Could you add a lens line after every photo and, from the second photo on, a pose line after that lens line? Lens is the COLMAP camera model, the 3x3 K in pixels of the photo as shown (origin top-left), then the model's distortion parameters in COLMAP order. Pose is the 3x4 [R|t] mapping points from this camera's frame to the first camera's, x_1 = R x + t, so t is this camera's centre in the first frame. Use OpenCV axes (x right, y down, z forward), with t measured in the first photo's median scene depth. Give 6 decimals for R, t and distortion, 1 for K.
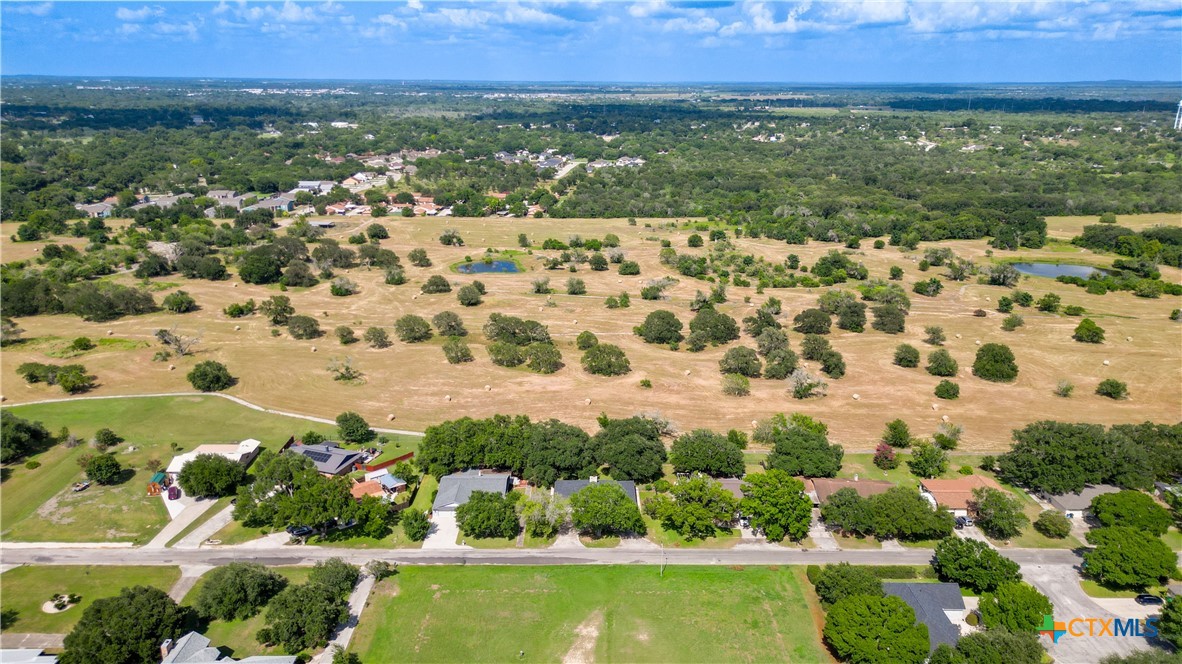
lens RADIAL K [[816.7, 0, 585.5], [0, 816.7, 333.0], [0, 0, 1]] dist [0.092235, -0.107071]
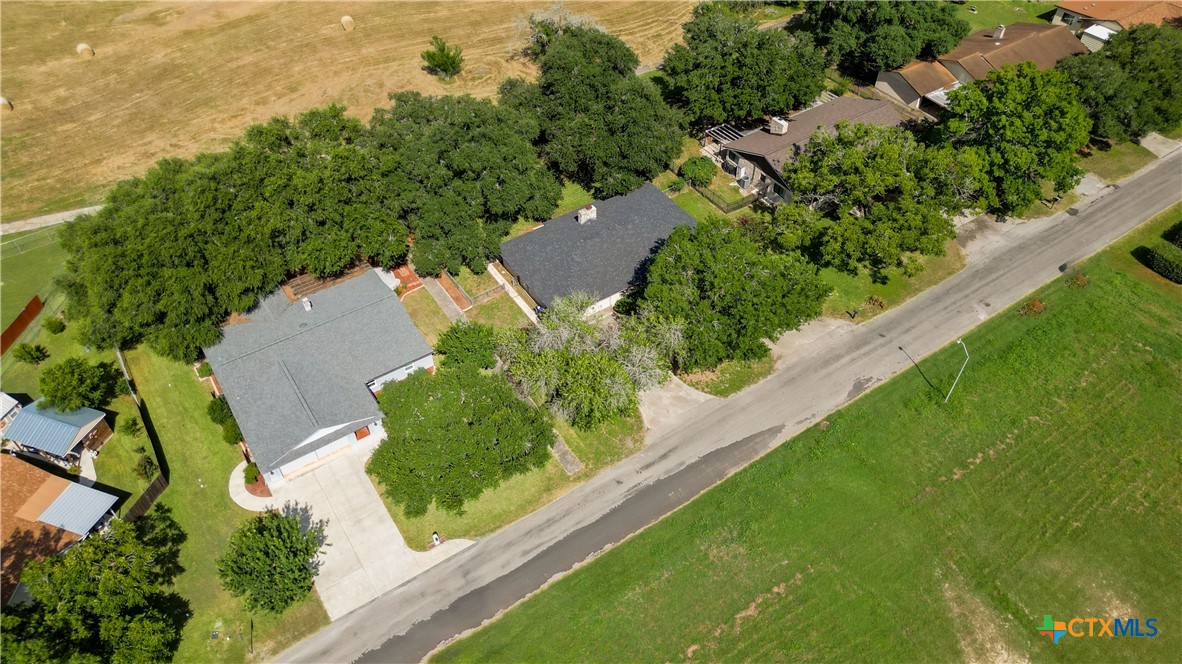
lens RADIAL K [[816.7, 0, 585.5], [0, 816.7, 333.0], [0, 0, 1]] dist [0.092235, -0.107071]
pose [[0.835319, -0.407684, 0.368831, -0.187220], [0.176109, 0.833962, 0.522965, 0.013109], [-0.520796, -0.371888, 0.768421, 0.730373]]
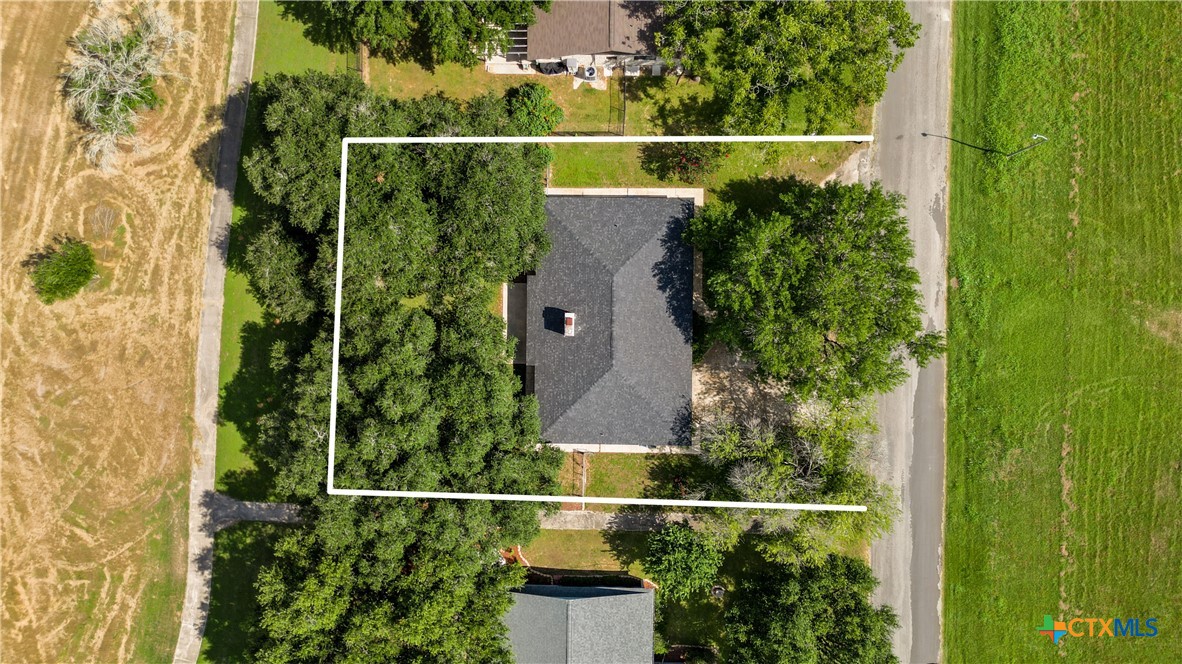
lens RADIAL K [[816.7, 0, 585.5], [0, 816.7, 333.0], [0, 0, 1]] dist [0.092235, -0.107071]
pose [[0.012594, -0.999824, -0.013914, 0.010991], [0.332889, -0.008929, 0.942924, -0.134045], [-0.942882, -0.016507, 0.332718, 0.983107]]
